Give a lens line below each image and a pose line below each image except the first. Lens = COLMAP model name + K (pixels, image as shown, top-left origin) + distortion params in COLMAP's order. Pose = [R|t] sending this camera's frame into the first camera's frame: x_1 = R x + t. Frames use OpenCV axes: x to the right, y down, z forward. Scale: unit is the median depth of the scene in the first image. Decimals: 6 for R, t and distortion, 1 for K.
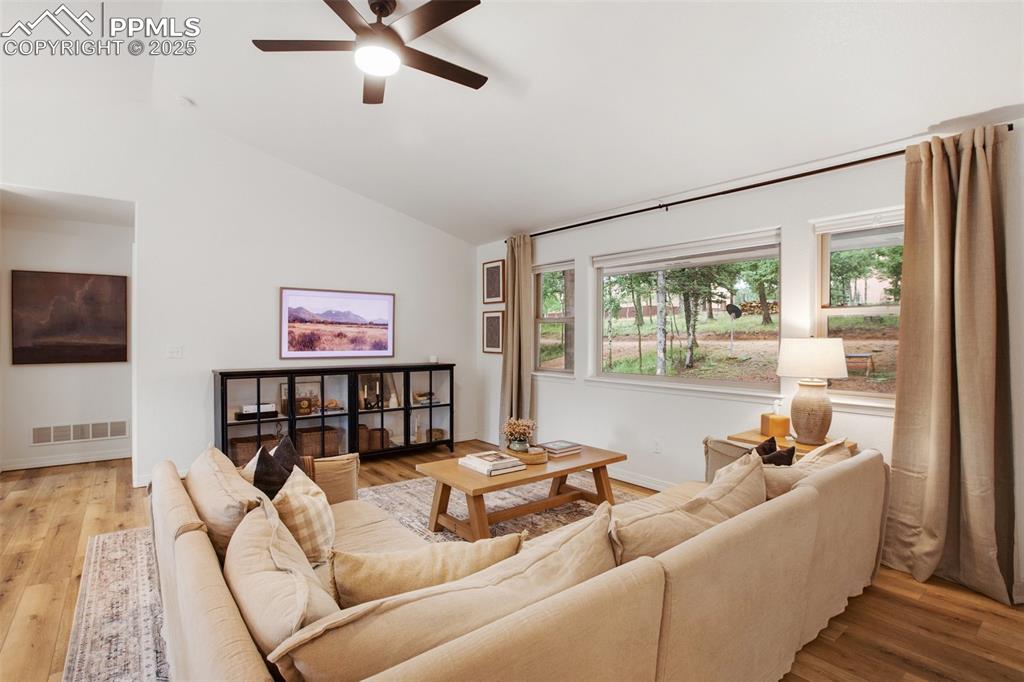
lens RADIAL K [[495.3, 0, 497.6], [0, 495.3, 340.6], [0, 0, 1]] dist [-0.047149, 0.012529]
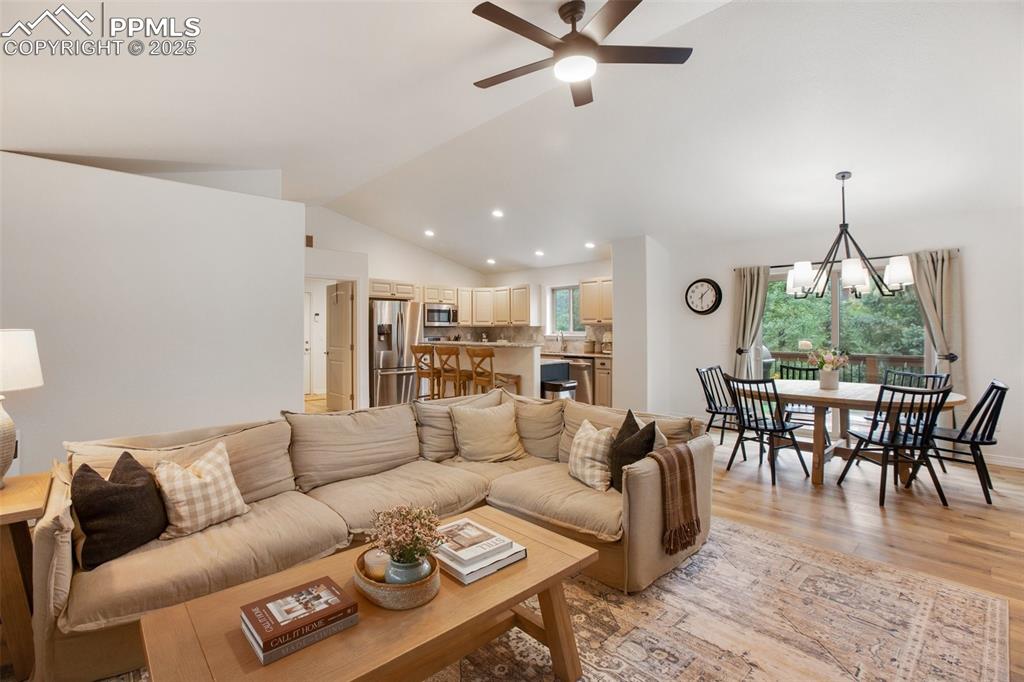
lens RADIAL K [[466.4, 0, 503.1], [0, 466.4, 328.2], [0, 0, 1]] dist [-0.021565, 0.003501]
pose [[-0.994965, -0.003240, -0.100172, 0.003035], [-0.003668, 0.999985, 0.004087, -0.009143], [0.100157, 0.004434, -0.994962, 1.036230]]
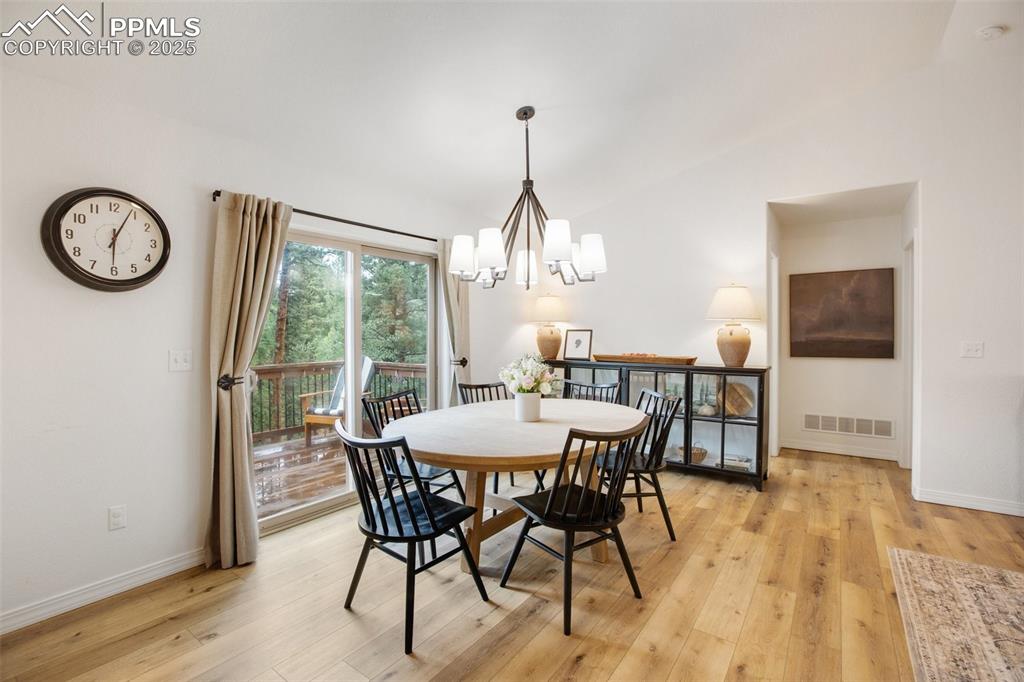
lens RADIAL K [[466.4, 0, 509.4], [0, 466.4, 337.8], [0, 0, 1]] dist [-0.021565, 0.003501]
pose [[0.294028, 0.004758, -0.955785, -0.137589], [-0.001427, 0.999989, 0.004539, 0.000439], [0.955796, 0.000029, 0.294031, 0.022177]]
